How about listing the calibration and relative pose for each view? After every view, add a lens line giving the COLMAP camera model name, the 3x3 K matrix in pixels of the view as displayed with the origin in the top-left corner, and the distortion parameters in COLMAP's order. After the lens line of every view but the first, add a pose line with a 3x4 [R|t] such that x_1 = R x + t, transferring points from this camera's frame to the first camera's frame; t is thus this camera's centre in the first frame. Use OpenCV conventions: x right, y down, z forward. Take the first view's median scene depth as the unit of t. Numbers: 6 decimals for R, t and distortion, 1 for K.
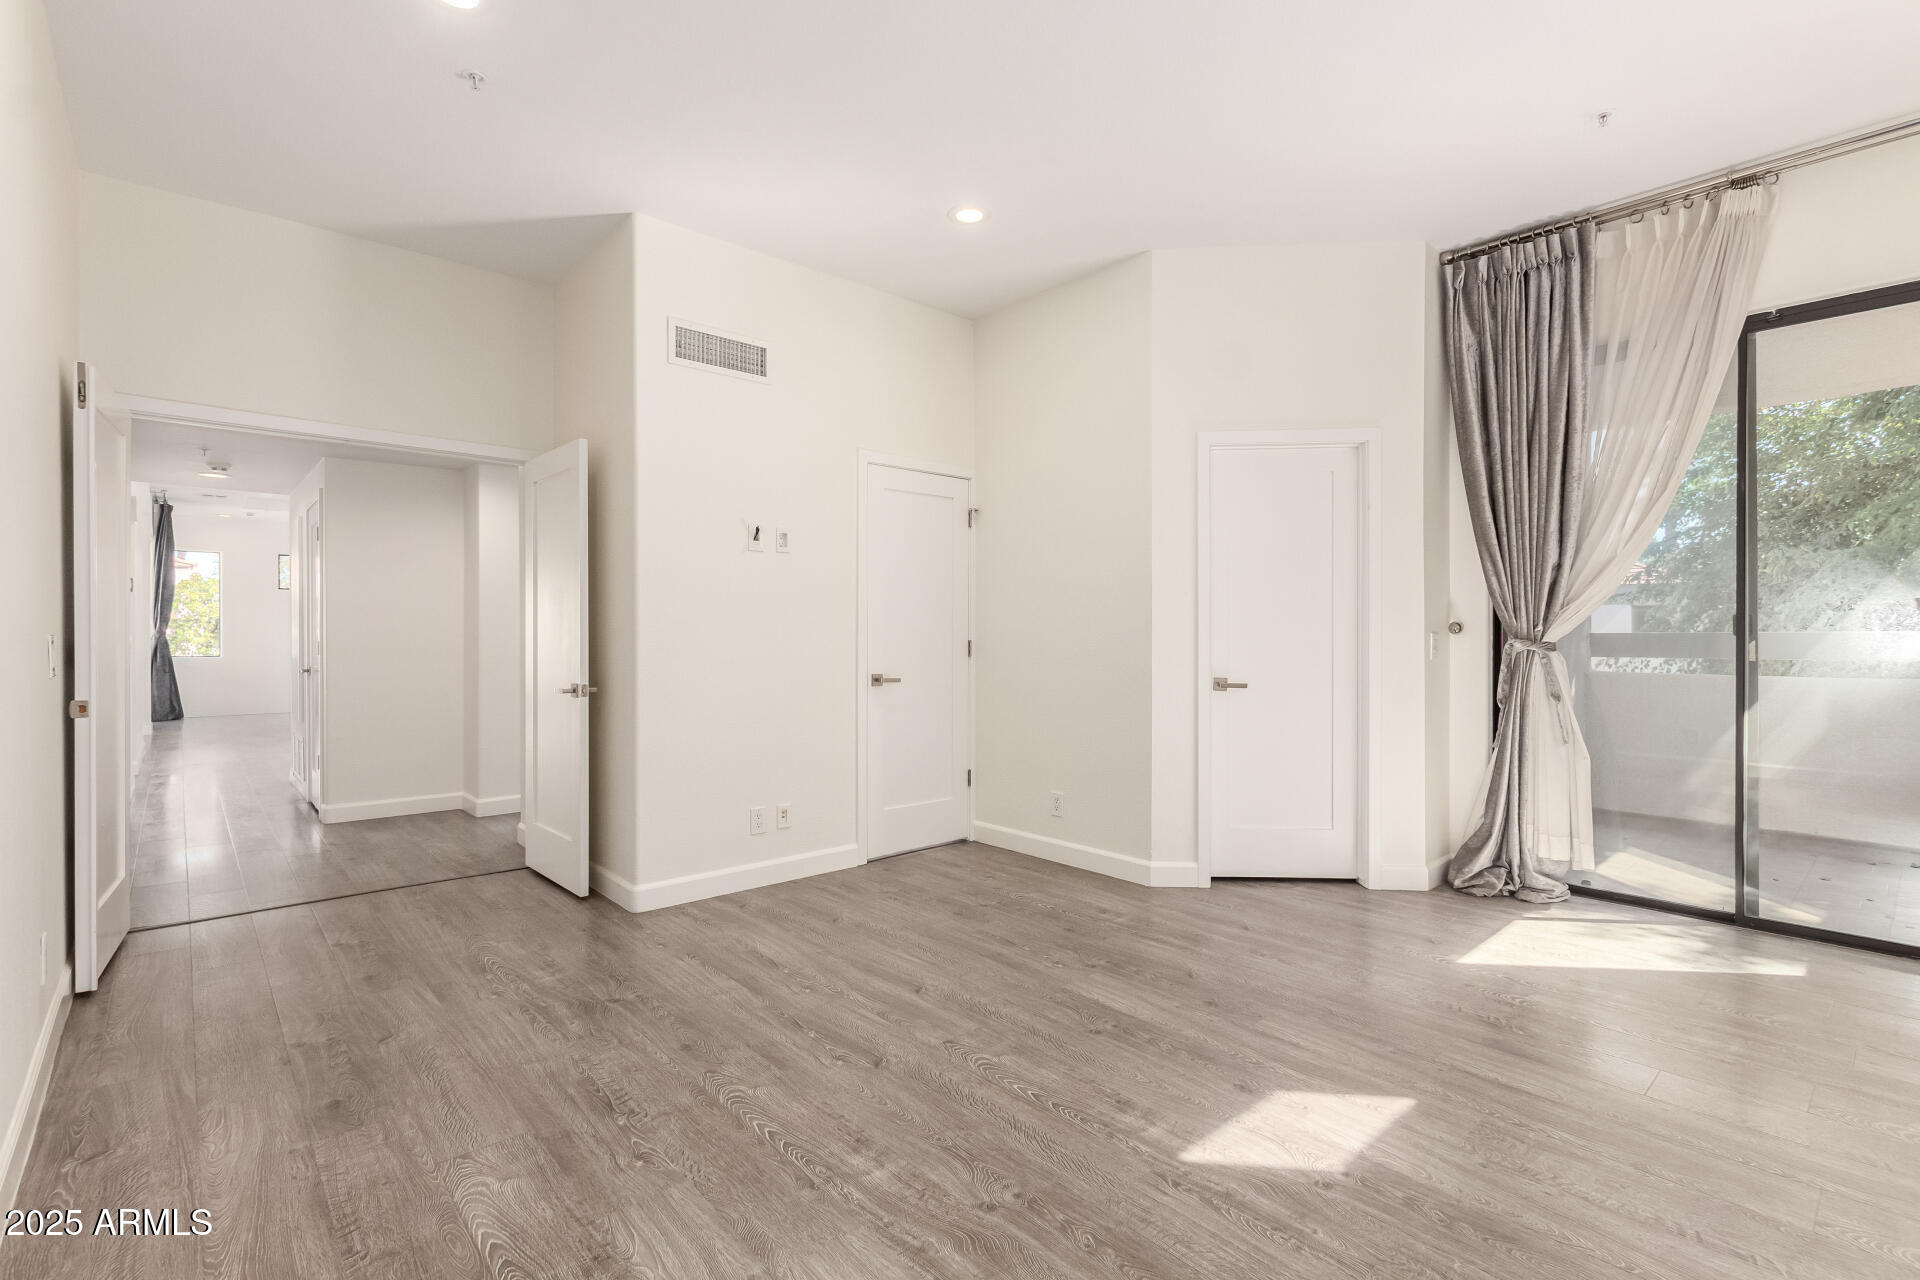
lens RADIAL K [[871.4, 0, 968.5], [0, 871.4, 636.1], [0, 0, 1]] dist [0.001014, -0.000491]
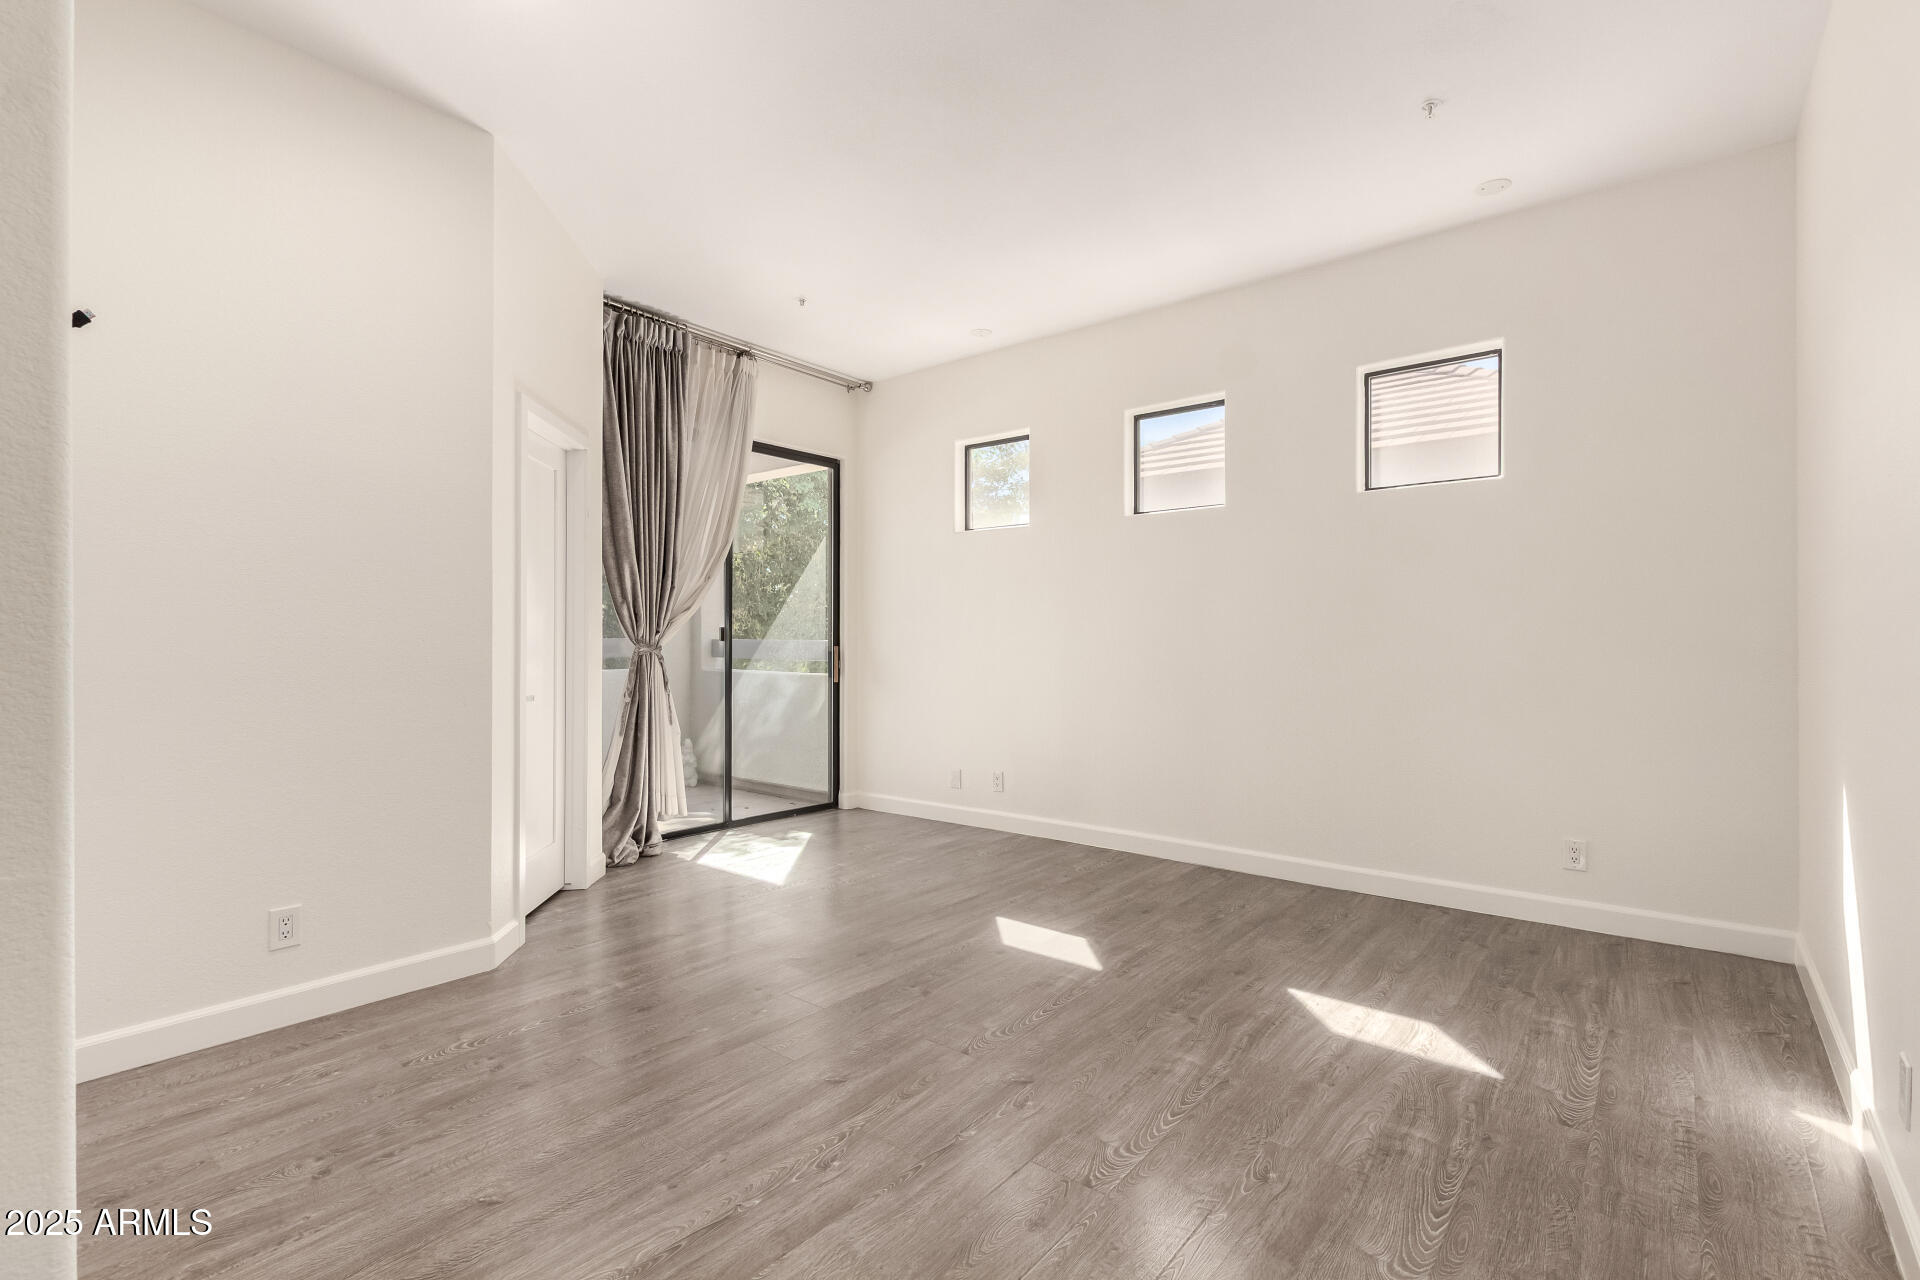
lens RADIAL K [[877.1, 0, 968.2], [0, 877.1, 638.1], [0, 0, 1]] dist [0.008141, -0.004423]
pose [[-0.162333, 0.003888, 0.986728, -0.719126], [-0.000636, 0.999992, -0.004045, -0.000046], [-0.986736, -0.001284, -0.162329, 0.826439]]
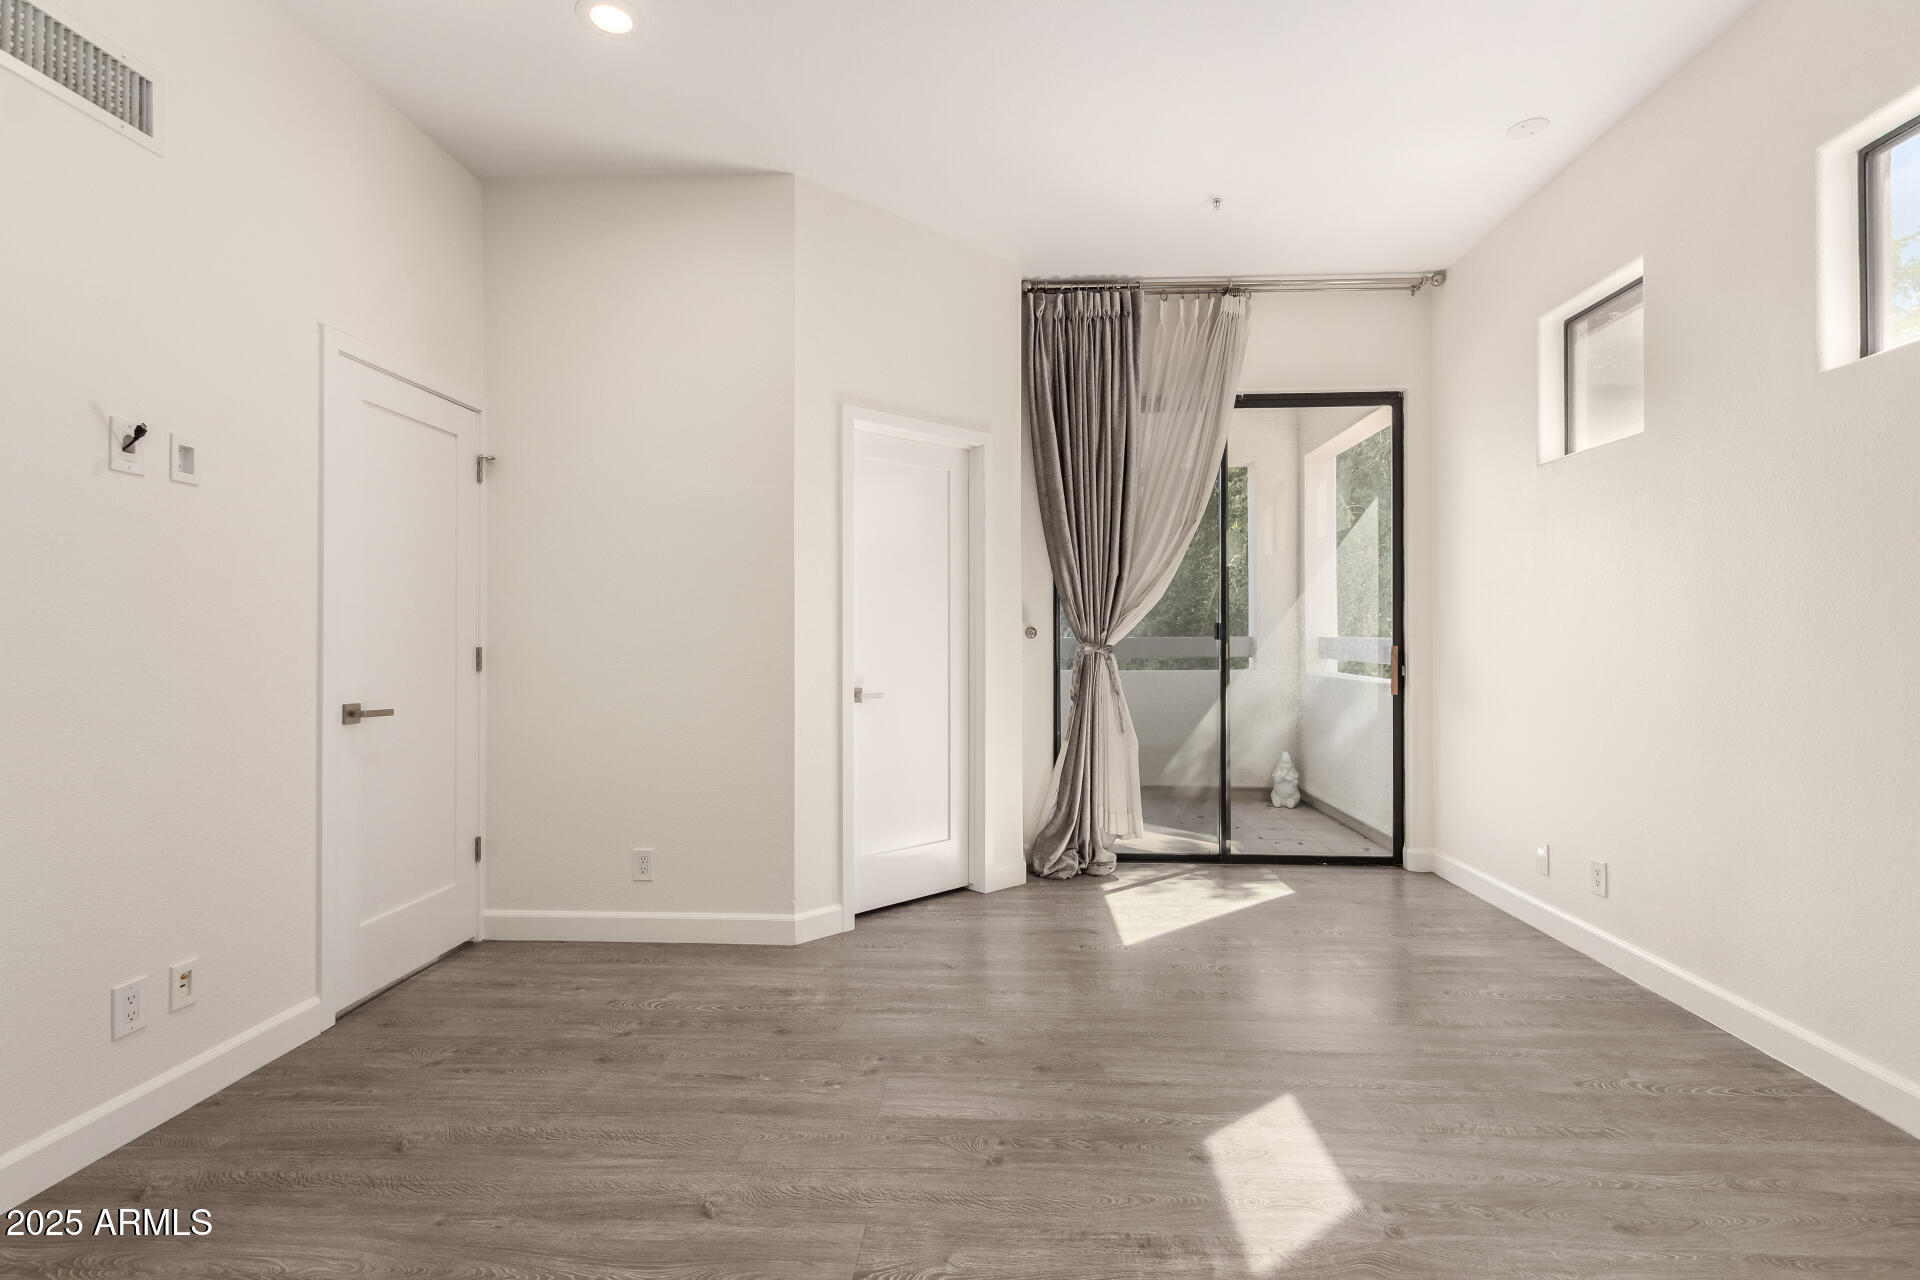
lens RADIAL K [[868.7, 0, 966.4], [0, 868.7, 634.8], [0, 0, 1]] dist [0.002504, -0.000622]
pose [[0.706824, 0.003648, 0.707380, -0.298256], [0.002413, 0.999968, -0.007568, 0.001318], [-0.707385, 0.007056, 0.706793, 0.350890]]
